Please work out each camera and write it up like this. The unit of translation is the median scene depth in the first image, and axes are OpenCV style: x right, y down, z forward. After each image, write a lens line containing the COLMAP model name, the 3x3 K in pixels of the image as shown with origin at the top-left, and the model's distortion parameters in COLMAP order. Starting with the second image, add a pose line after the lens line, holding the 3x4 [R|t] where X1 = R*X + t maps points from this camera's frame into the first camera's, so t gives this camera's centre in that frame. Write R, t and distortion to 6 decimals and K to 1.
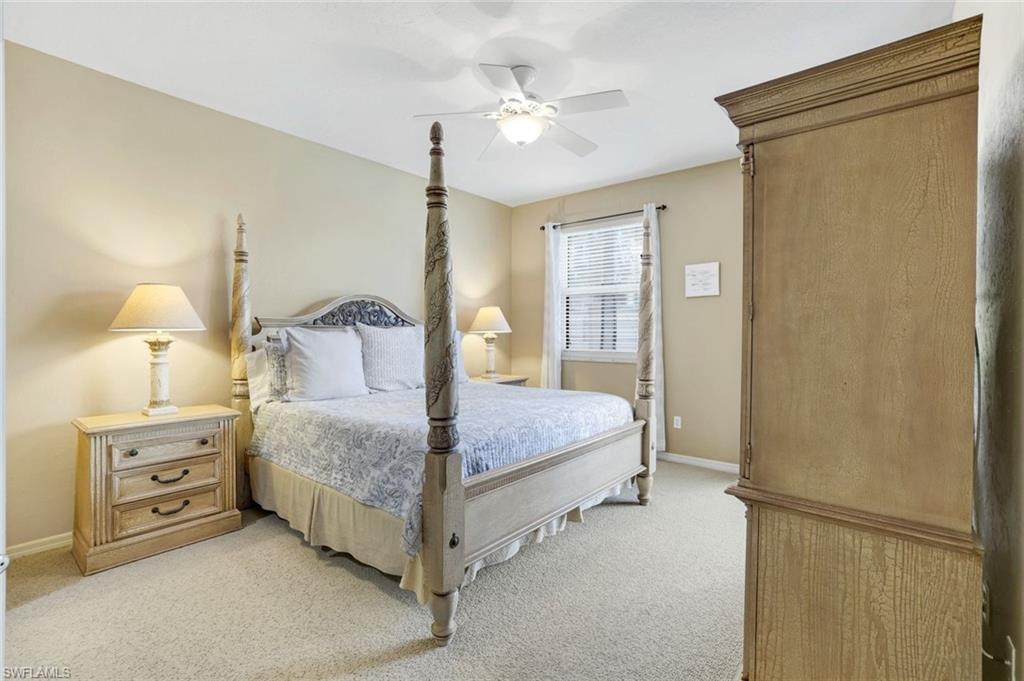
lens RADIAL K [[442.3, 0, 485.3], [0, 442.3, 344.4], [0, 0, 1]] dist [-0.025695, 0.008346]
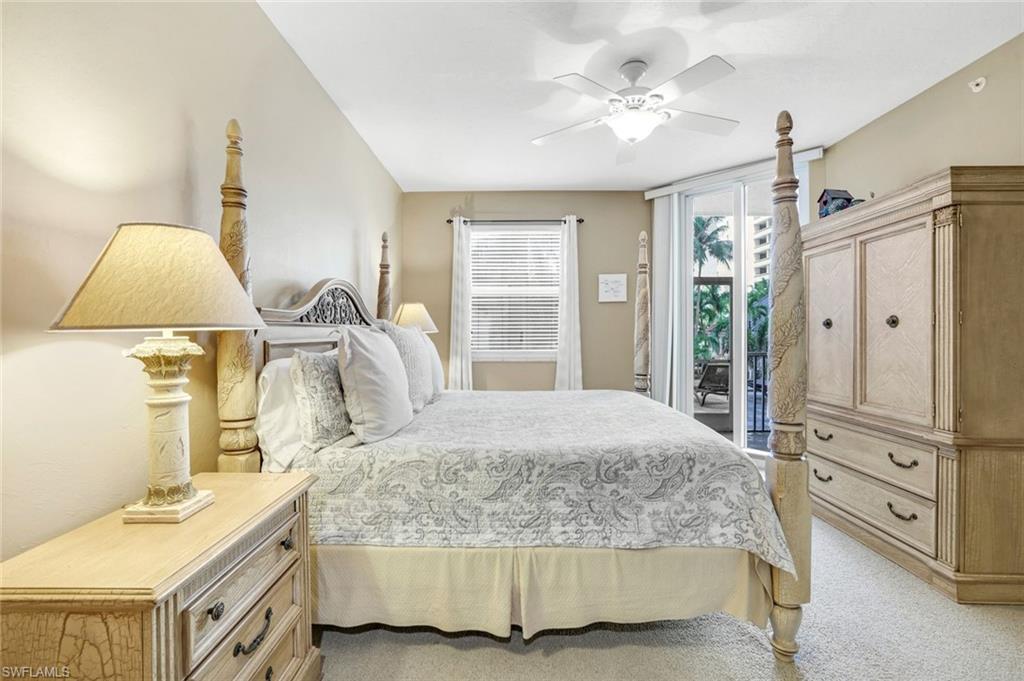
lens RADIAL K [[442.3, 0, 506.4], [0, 442.3, 343.0], [0, 0, 1]] dist [-0.025695, 0.008346]
pose [[0.774438, -0.017103, 0.632419, -0.834530], [0.019639, 0.999803, 0.002990, -0.015057], [-0.632345, 0.010104, 0.774621, 0.464598]]
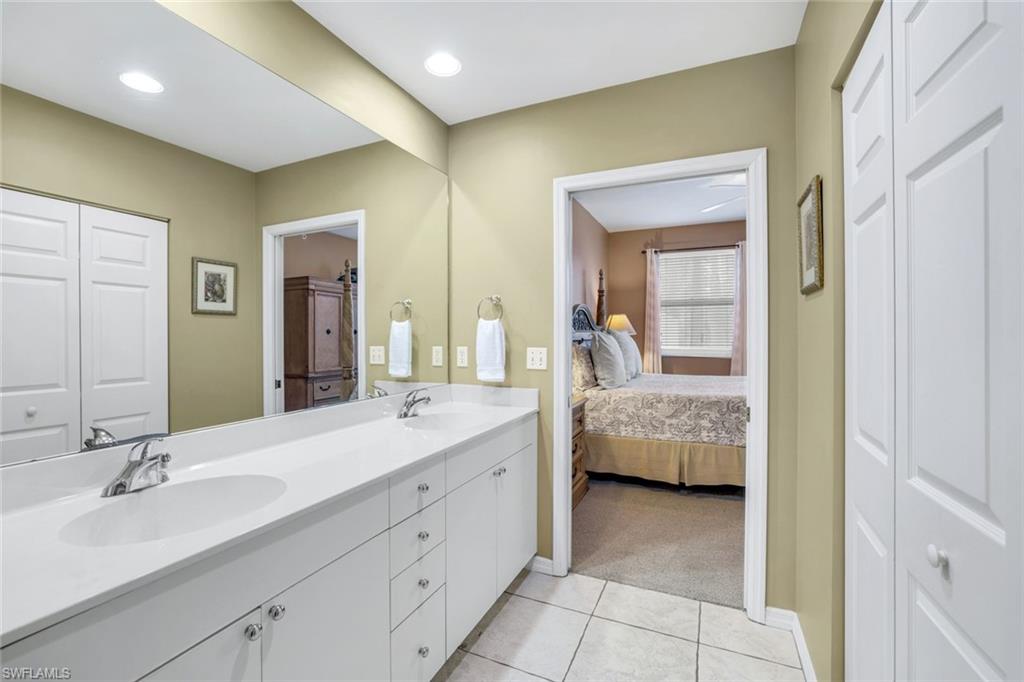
lens RADIAL K [[442.3, 0, 516.9], [0, 442.3, 337.6], [0, 0, 1]] dist [-0.025695, 0.008346]
pose [[0.958306, -0.005221, 0.285698, -1.295674], [0.011419, 0.999734, -0.020033, 0.001659], [-0.285517, 0.022460, 0.958110, -0.207086]]
